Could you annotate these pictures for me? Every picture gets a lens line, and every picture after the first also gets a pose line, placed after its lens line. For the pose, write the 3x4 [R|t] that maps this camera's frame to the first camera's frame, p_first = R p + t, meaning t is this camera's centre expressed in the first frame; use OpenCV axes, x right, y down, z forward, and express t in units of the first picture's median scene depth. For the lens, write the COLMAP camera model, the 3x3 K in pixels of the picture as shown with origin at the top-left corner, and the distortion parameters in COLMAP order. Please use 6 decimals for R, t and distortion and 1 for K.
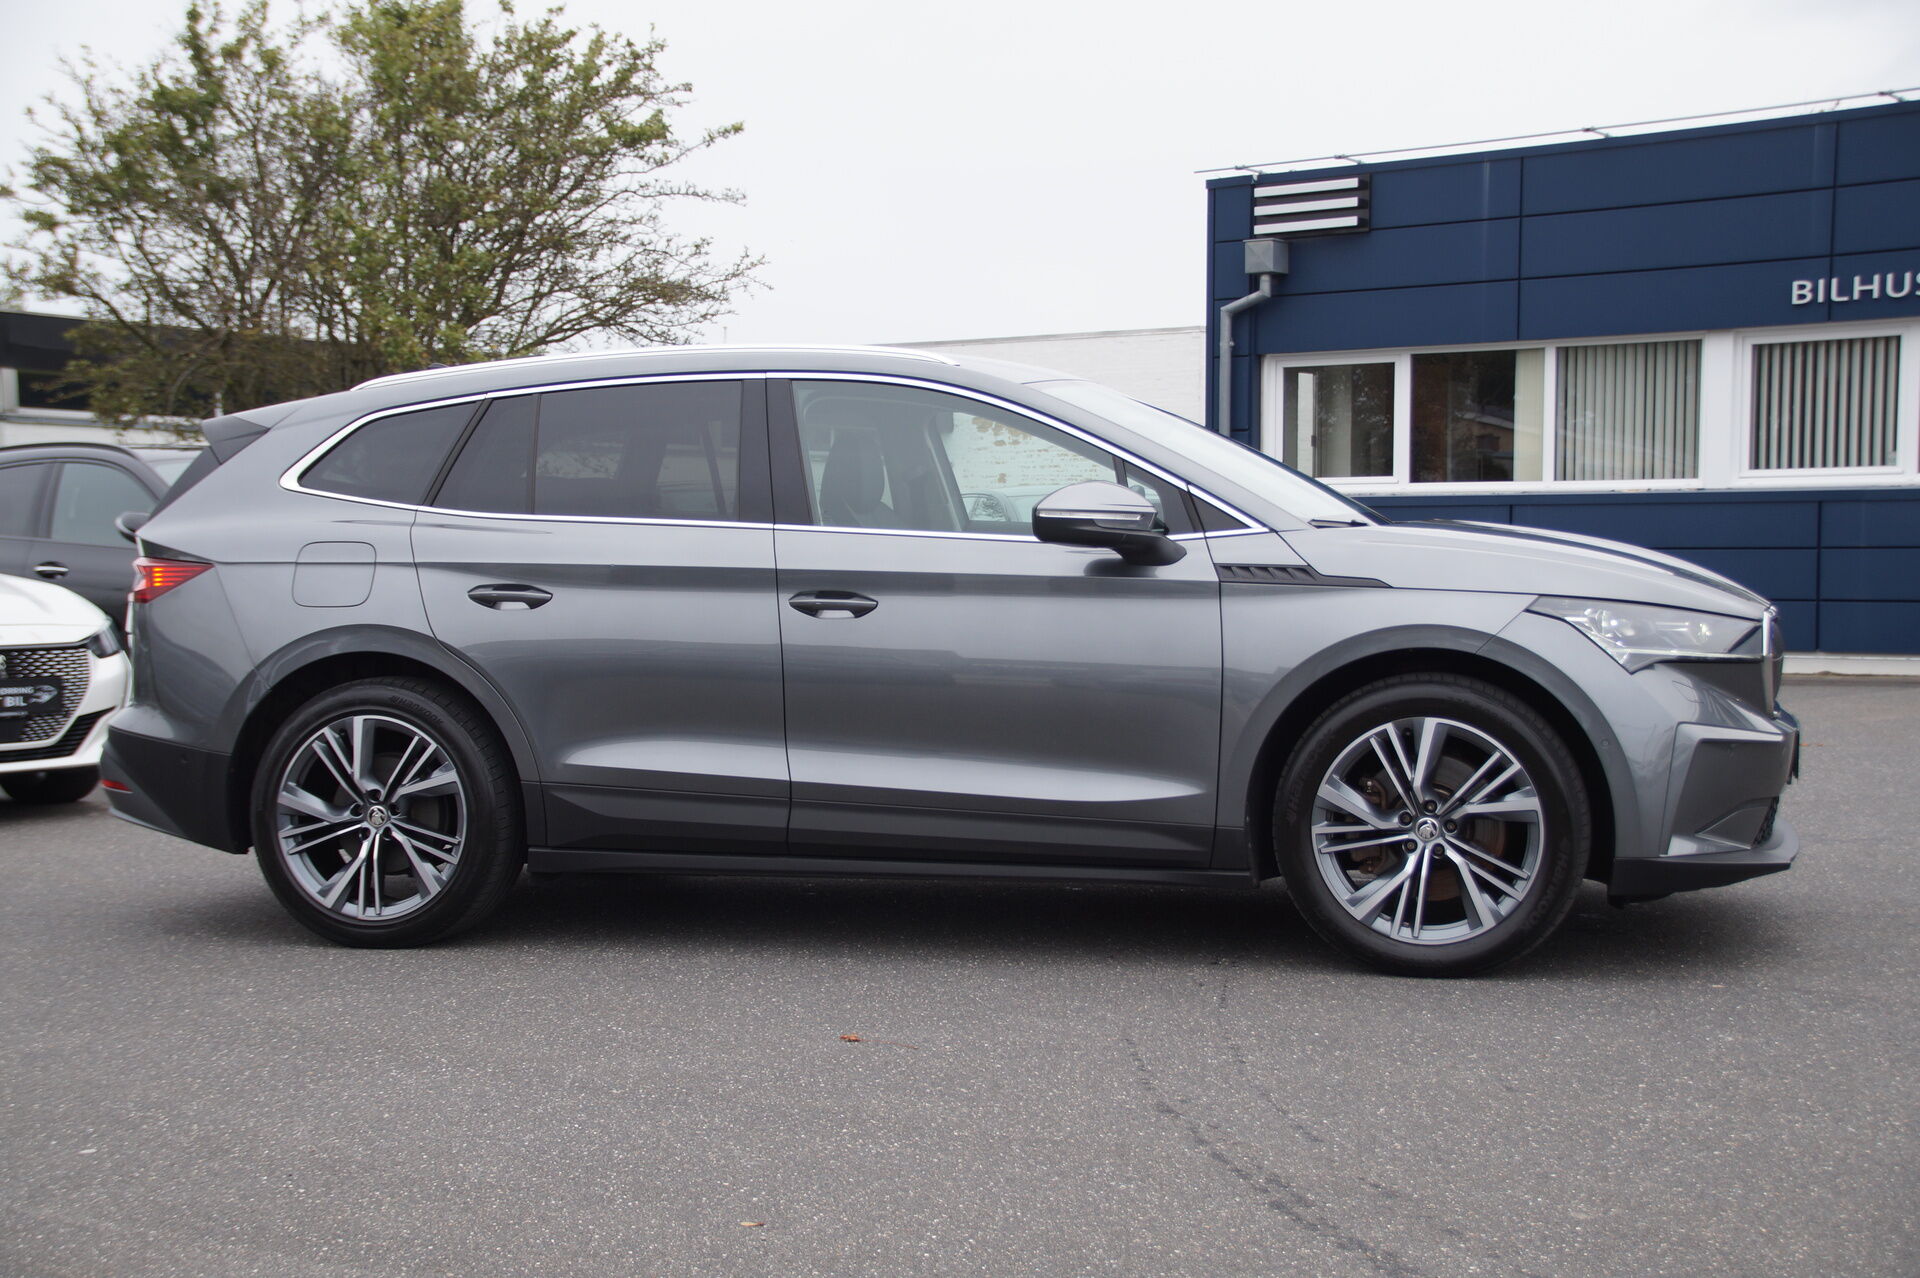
lens RADIAL K [[2931.1, 0, 960.0], [0, 2931.1, 639.0], [0, 0, 1]] dist [0.192576, 0.025673]
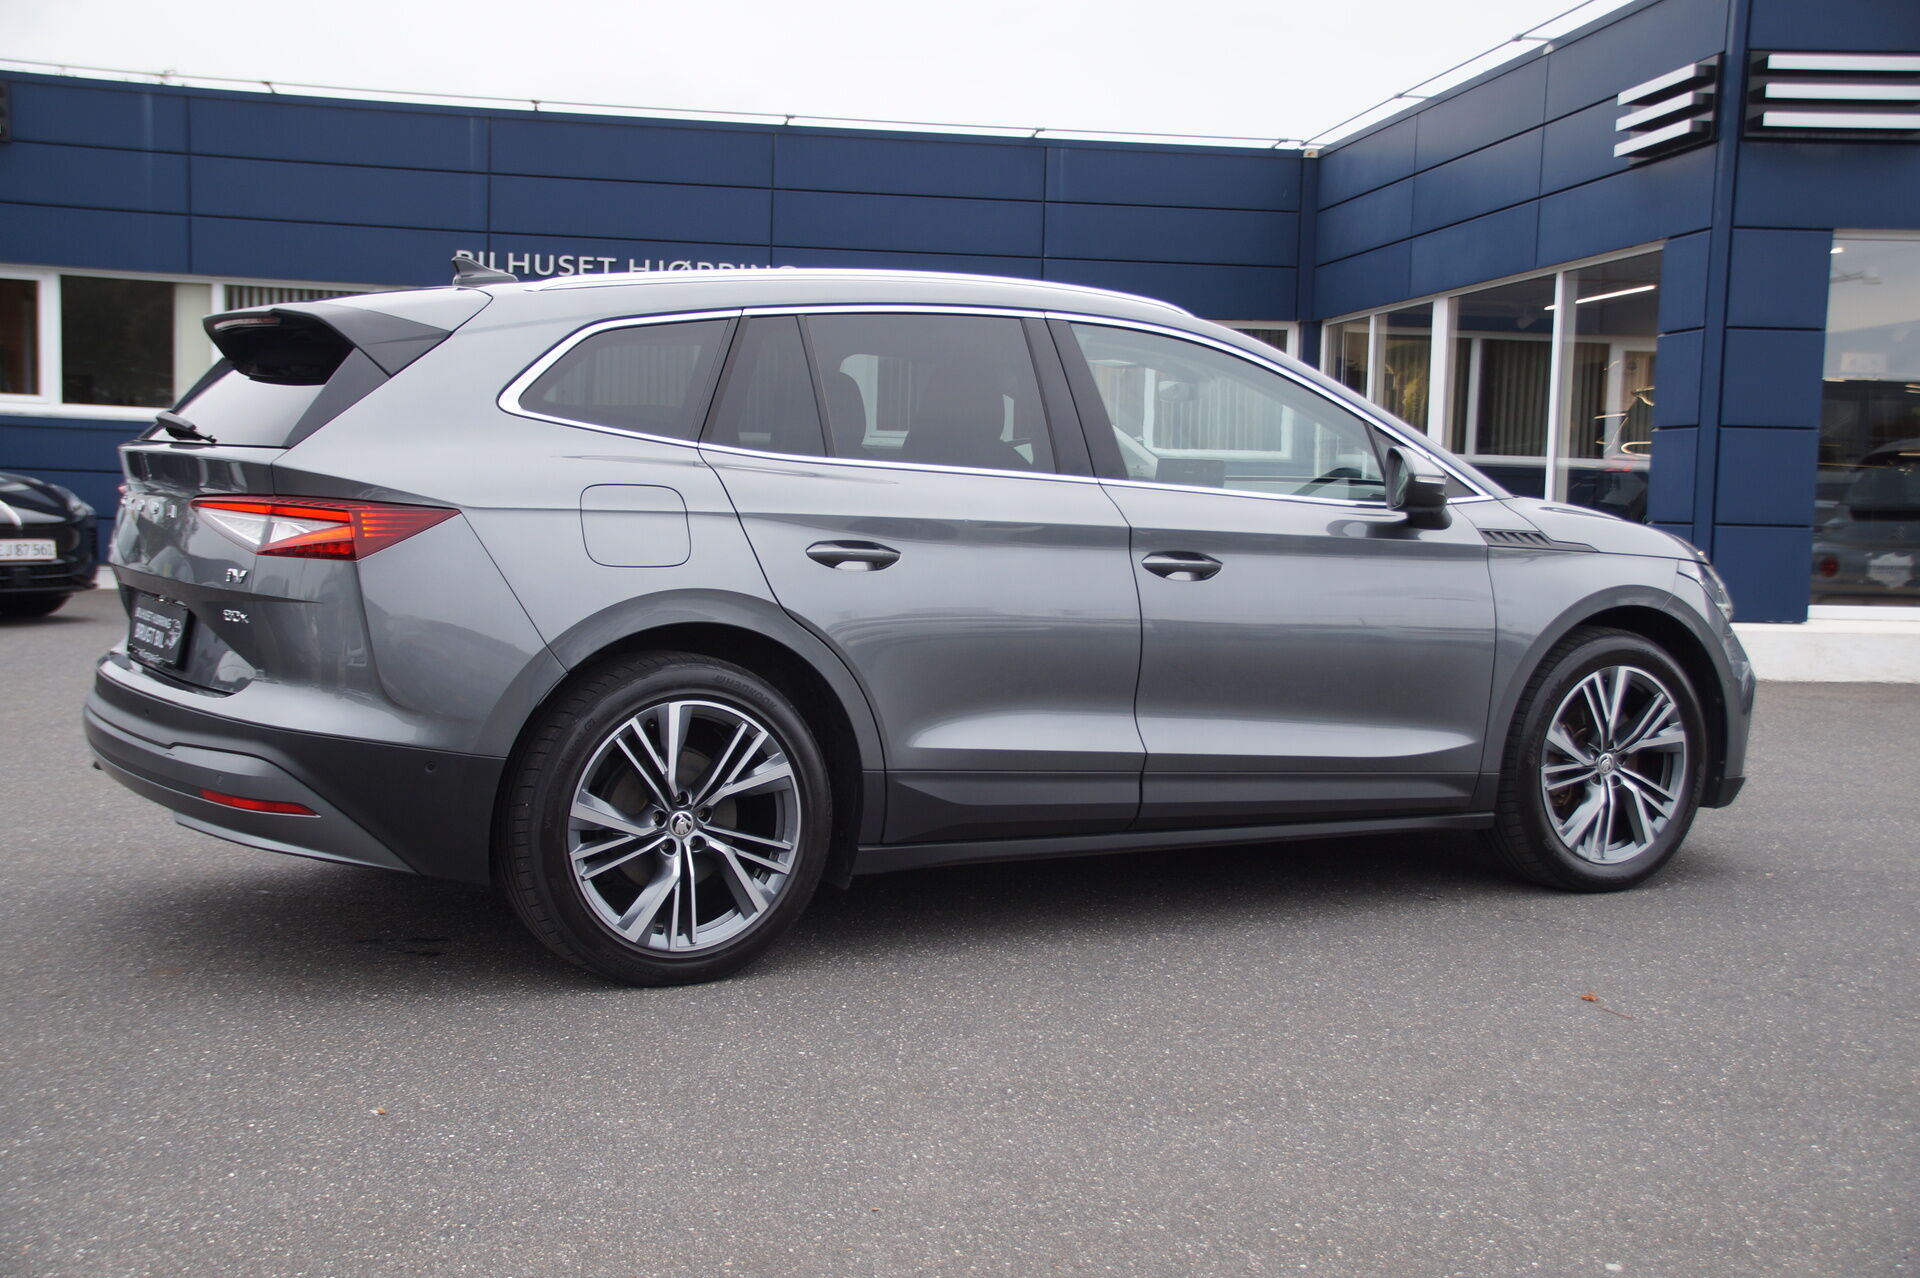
lens RADIAL K [[2392.9, 0, 960.0], [0, 2392.9, 639.0], [0, 0, 1]] dist [0.030862, 0.824002]
pose [[0.672177, -0.025137, 0.739964, -0.644878], [-0.006053, 0.999203, 0.039443, -0.017557], [-0.740366, -0.030992, 0.671489, 0.513765]]
